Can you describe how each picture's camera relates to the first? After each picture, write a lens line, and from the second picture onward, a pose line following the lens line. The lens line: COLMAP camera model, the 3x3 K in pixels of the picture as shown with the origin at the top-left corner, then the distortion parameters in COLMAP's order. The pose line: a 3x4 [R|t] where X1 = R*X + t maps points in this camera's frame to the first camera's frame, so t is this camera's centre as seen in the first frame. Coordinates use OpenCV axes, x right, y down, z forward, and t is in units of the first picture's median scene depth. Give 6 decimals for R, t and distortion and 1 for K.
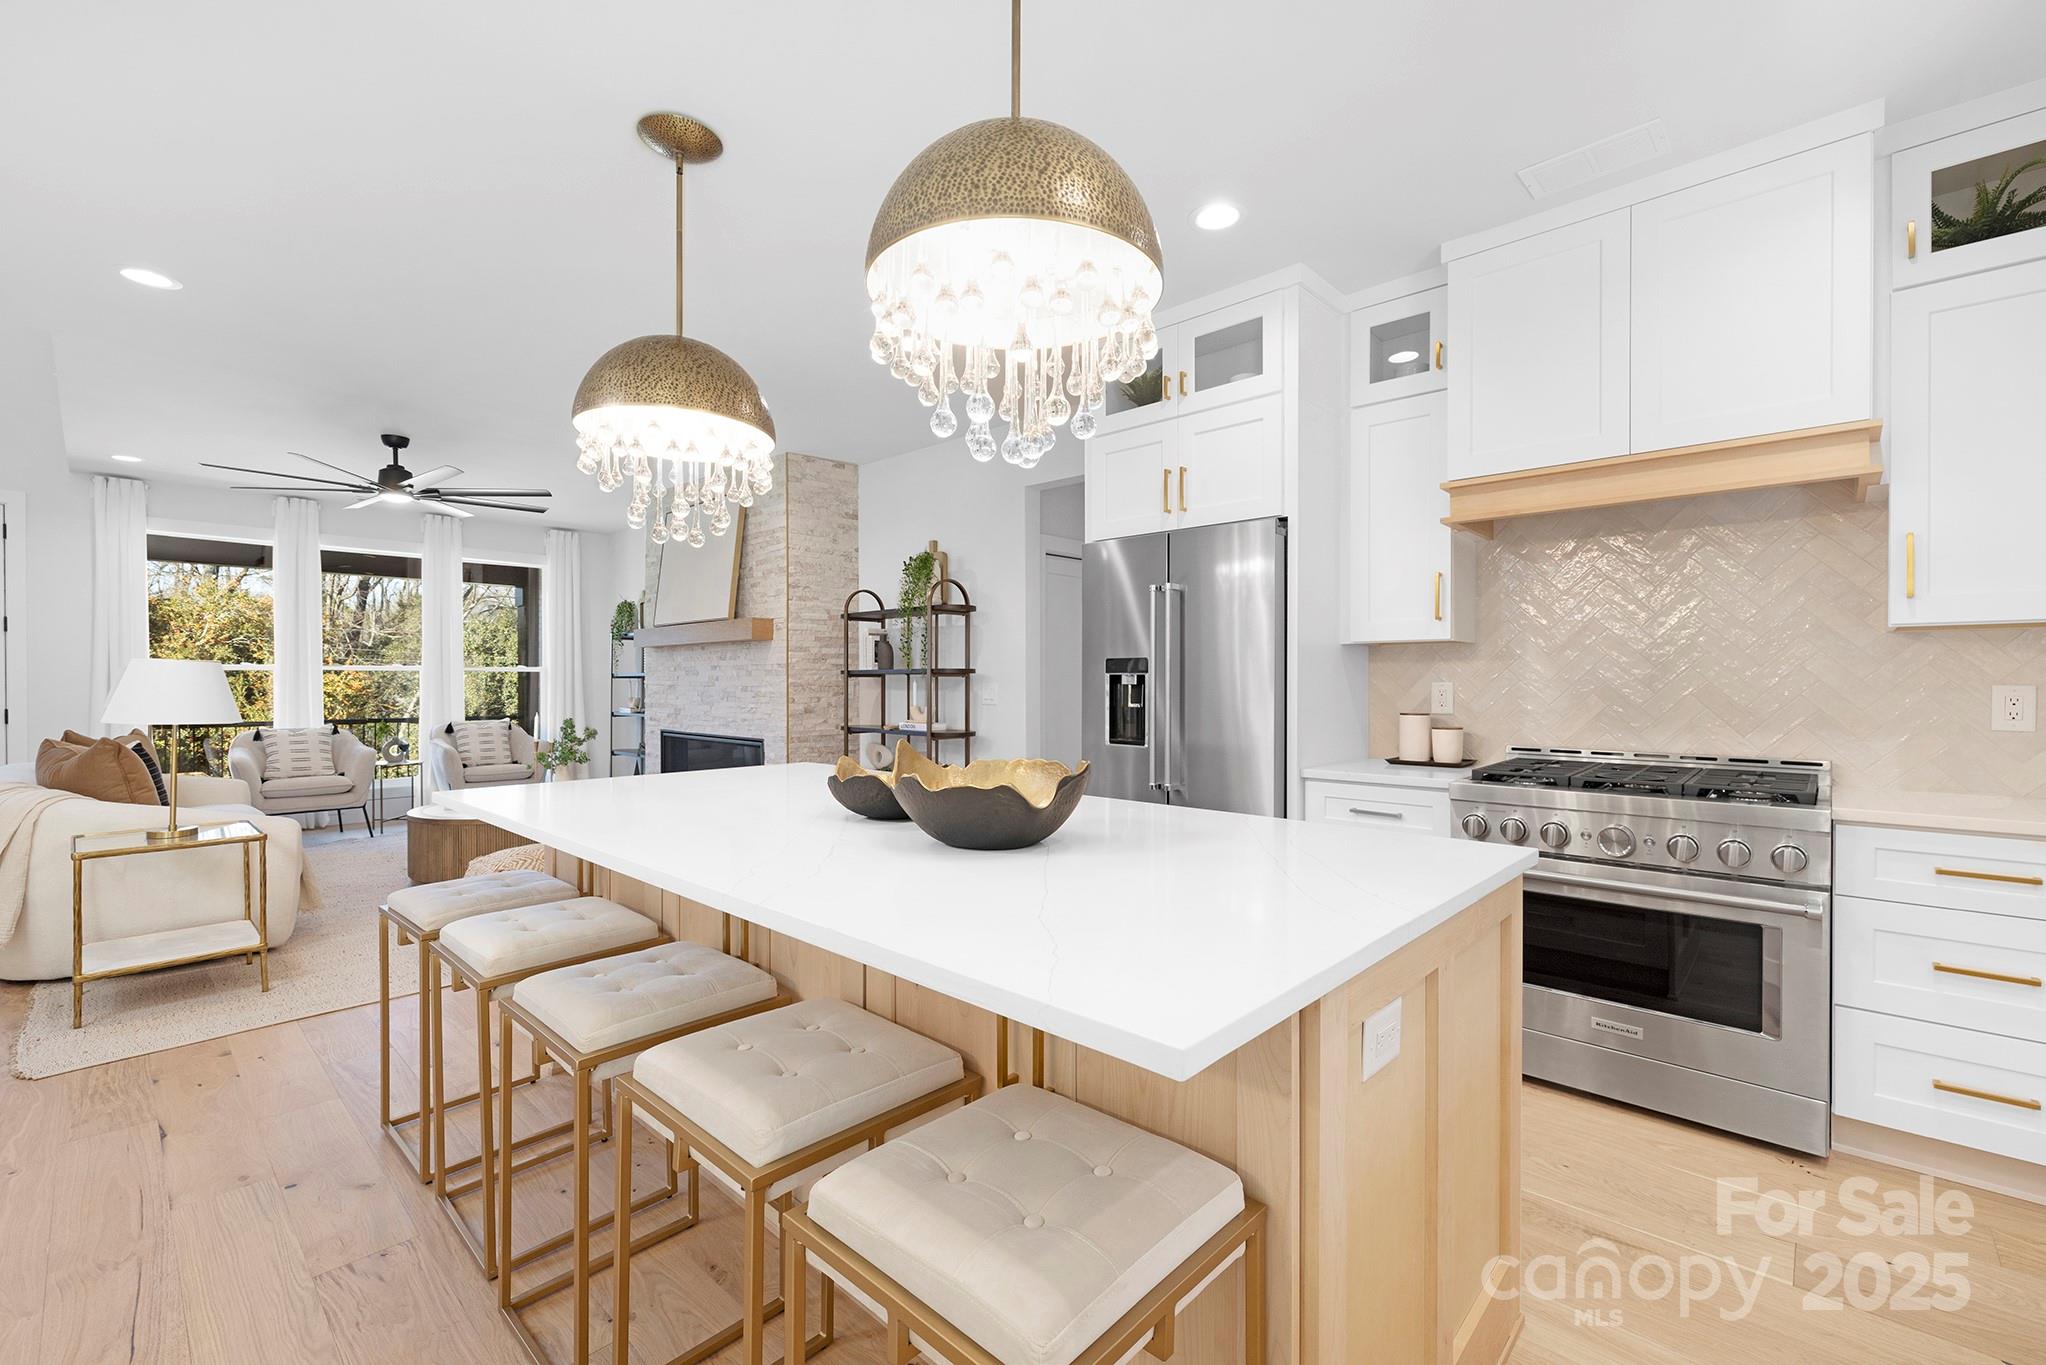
lens RADIAL K [[856.3, 0, 1021.3], [0, 856.3, 694.4], [0, 0, 1]] dist [-0.001062, -0.000062]
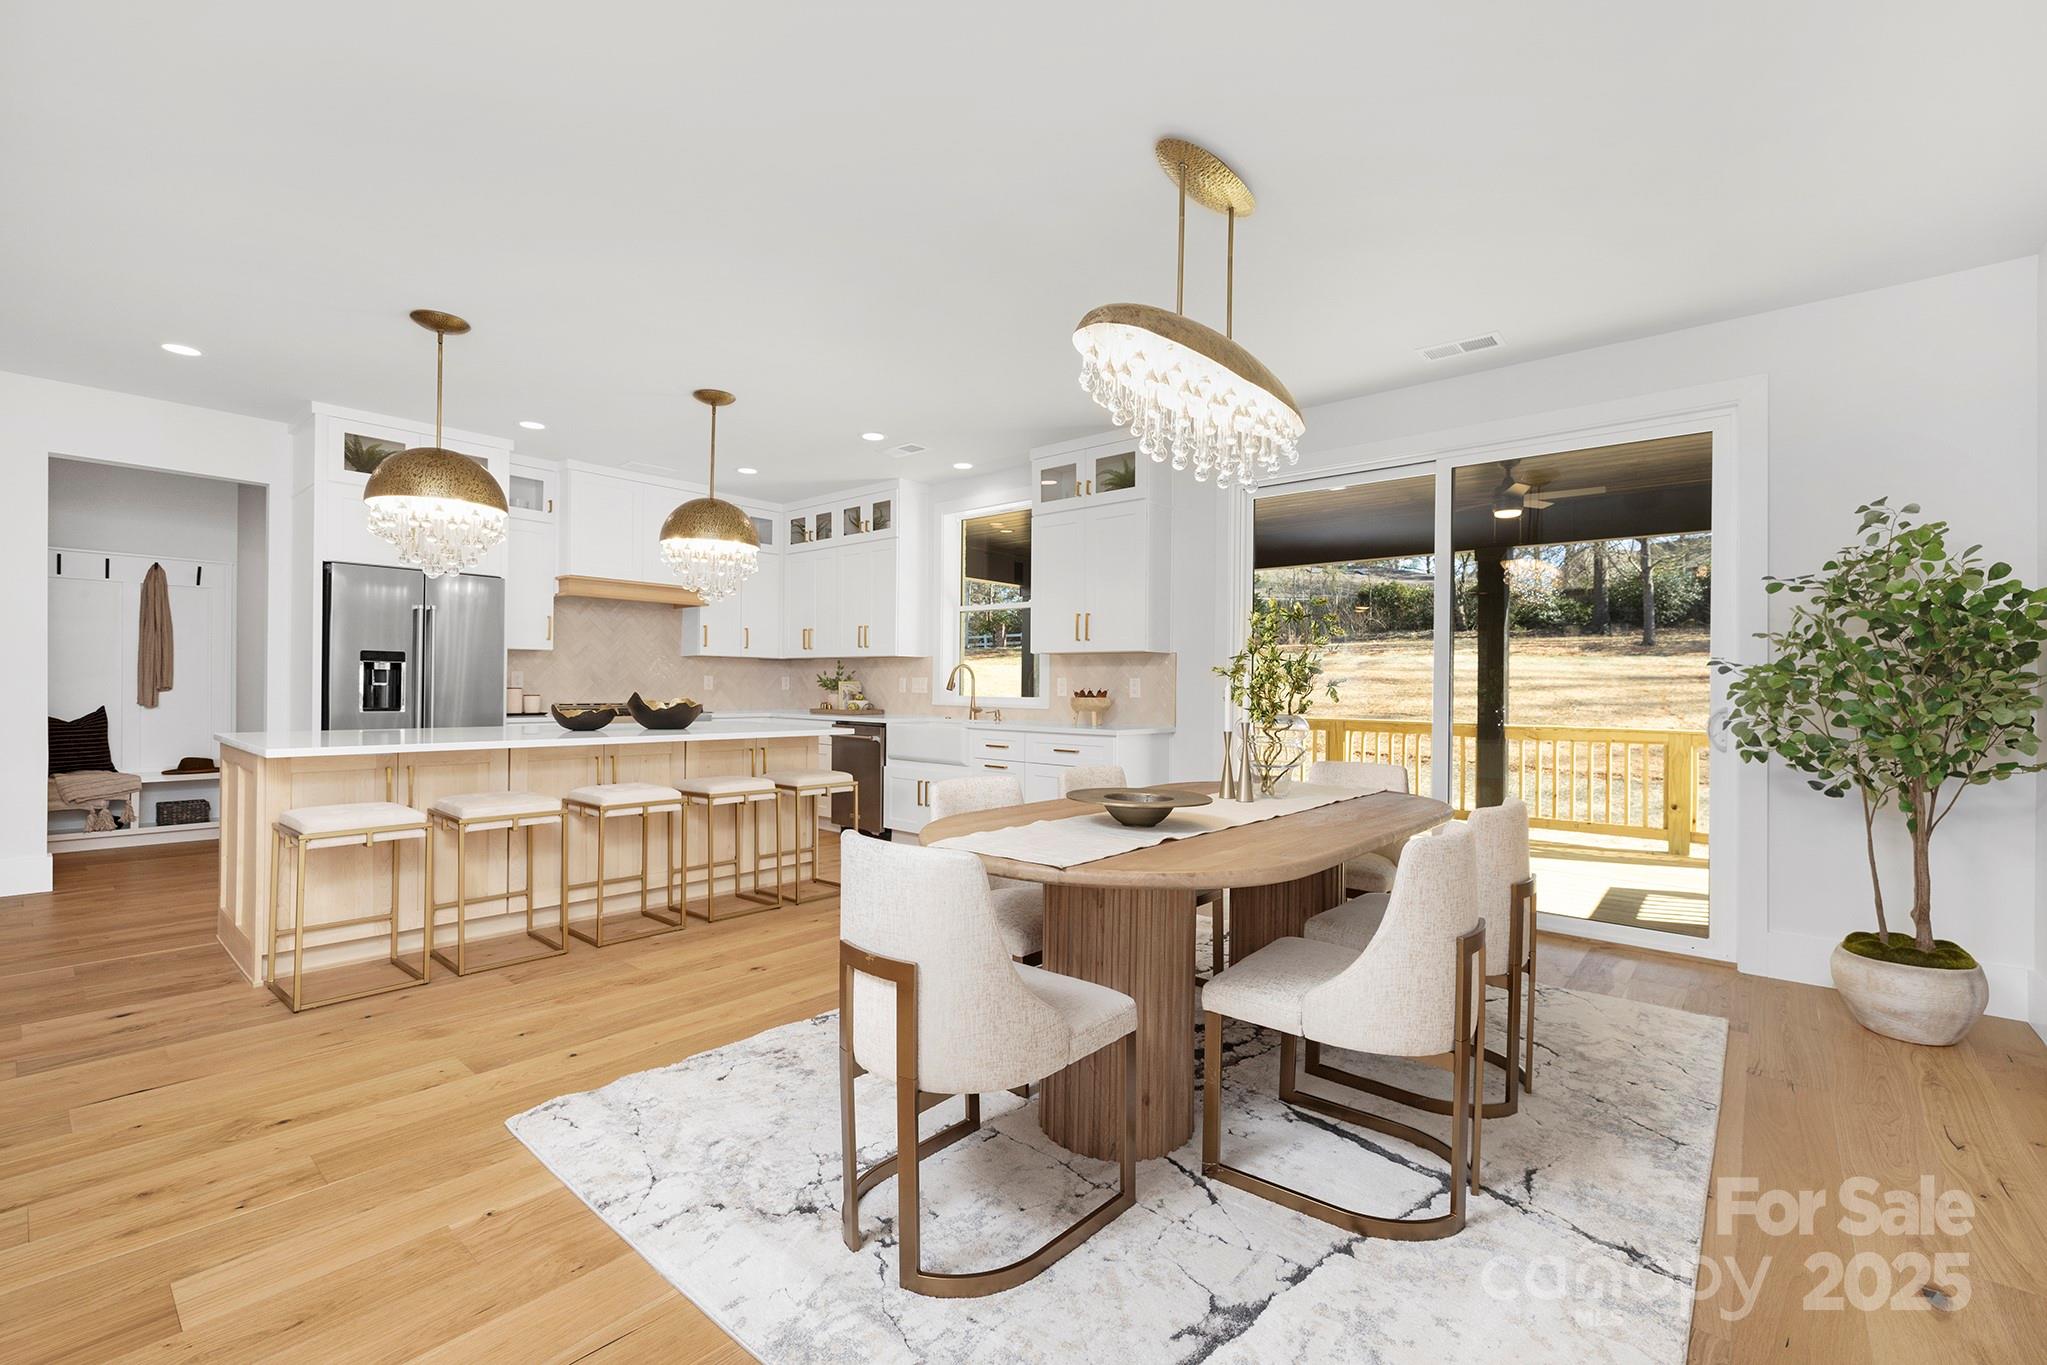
lens RADIAL K [[856.7, 0, 1021.8], [0, 856.7, 694.4], [0, 0, 1]] dist [-0.001062, -0.000062]
pose [[-0.026486, -0.013324, 0.999560, -1.383313], [0.000644, 0.999911, 0.013346, 0.012219], [-0.999649, 0.000997, -0.026475, -0.027785]]
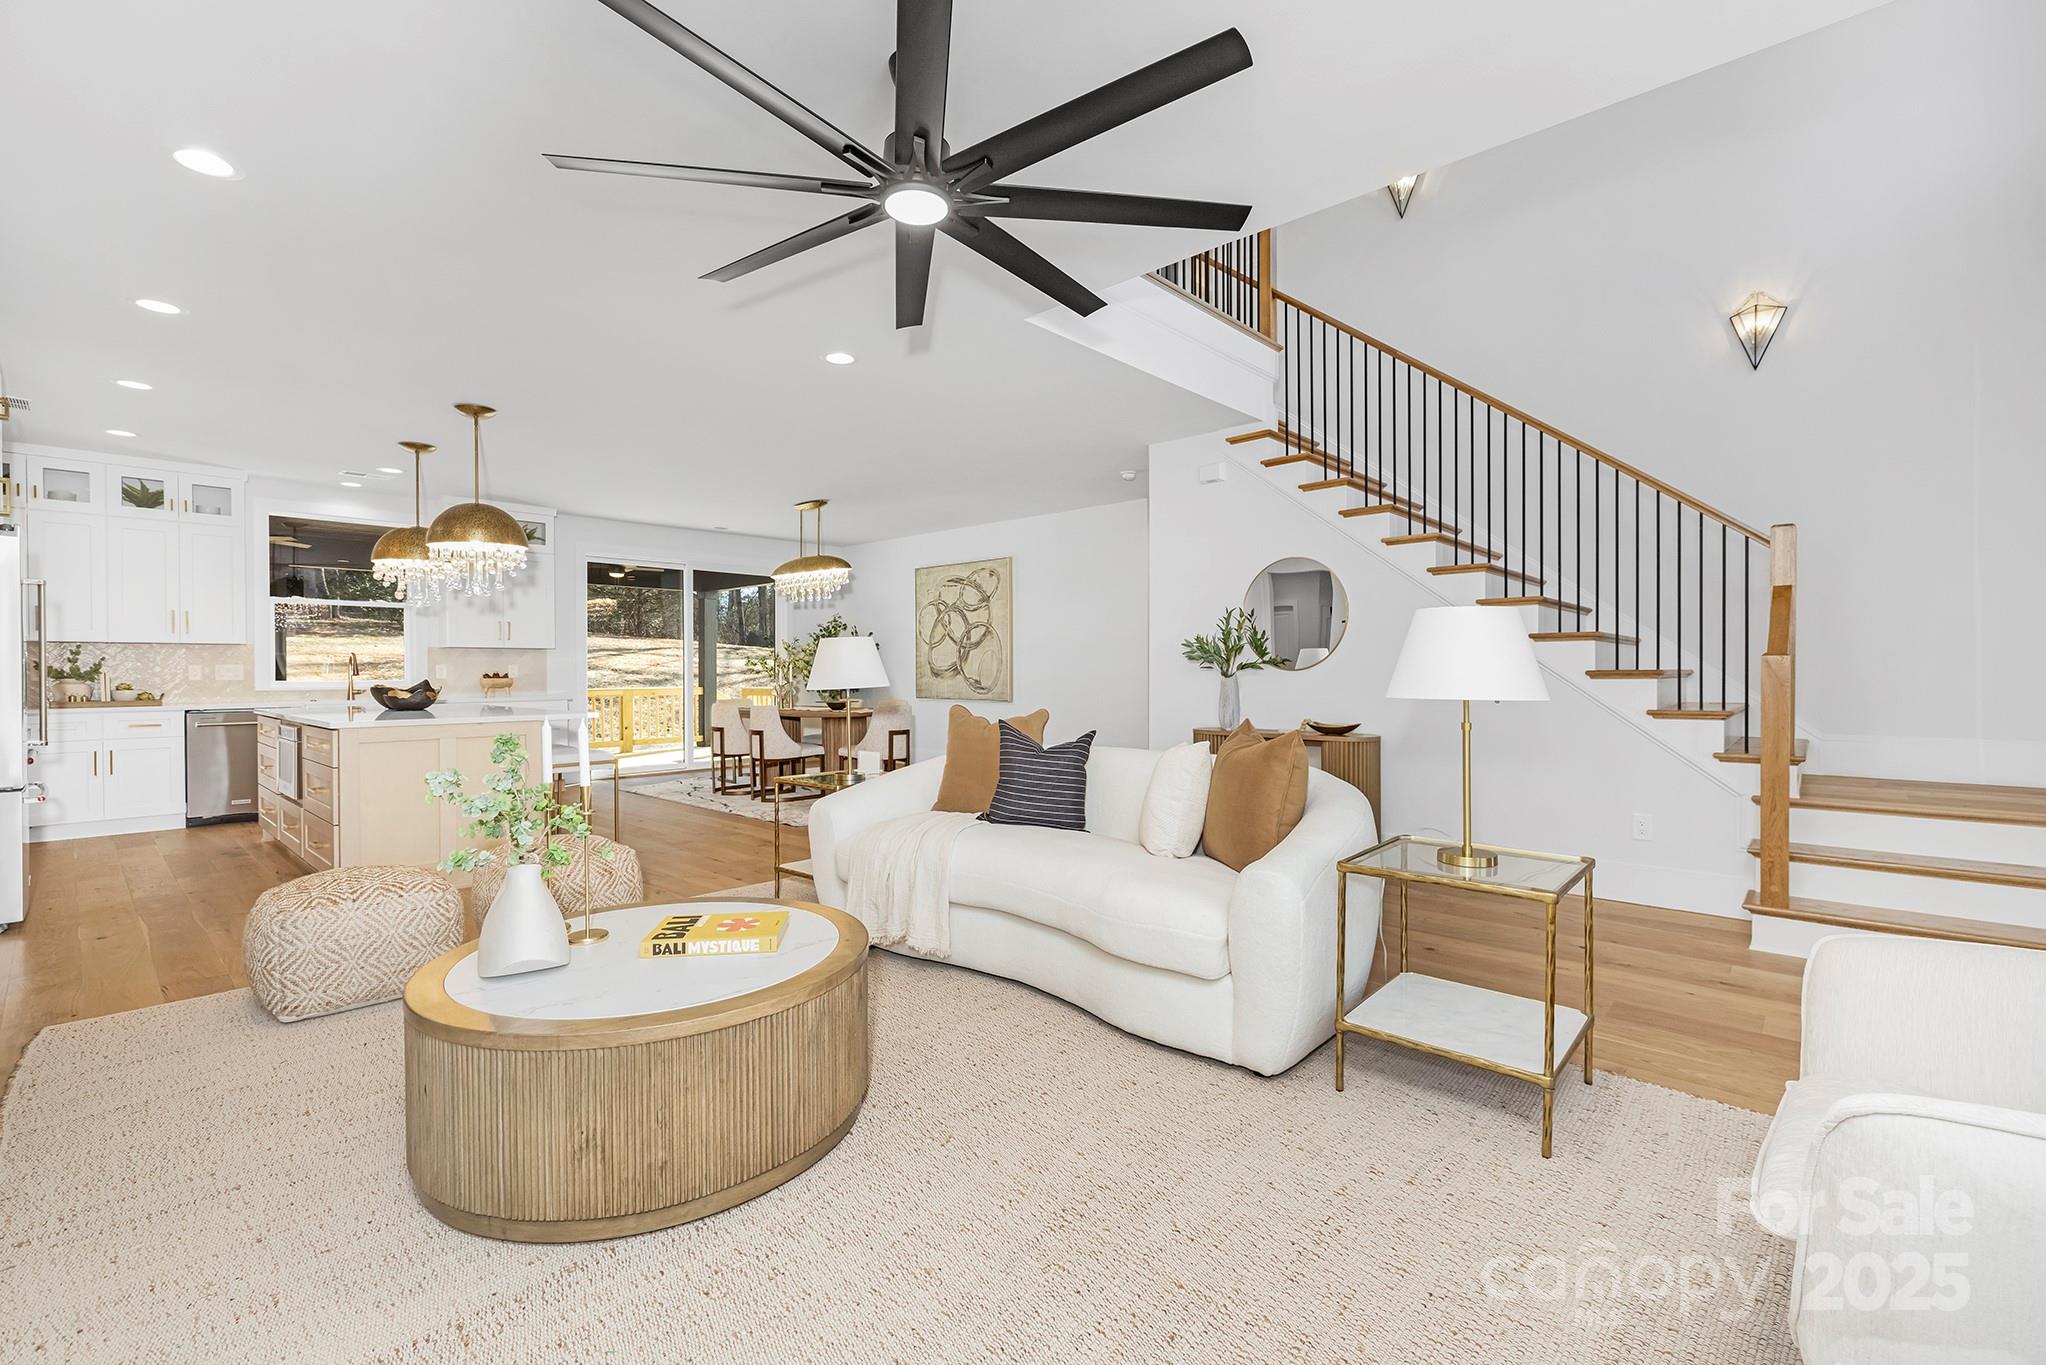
lens RADIAL K [[927.8, 0, 1024.1], [0, 927.8, 673.6], [0, 0, 1]] dist [0.034272, 0.000182]
pose [[-0.999613, -0.001150, 0.027804, -1.306109], [-0.000642, 0.999833, 0.018273, -0.021702], [-0.027820, 0.018248, -0.999446, 2.375672]]
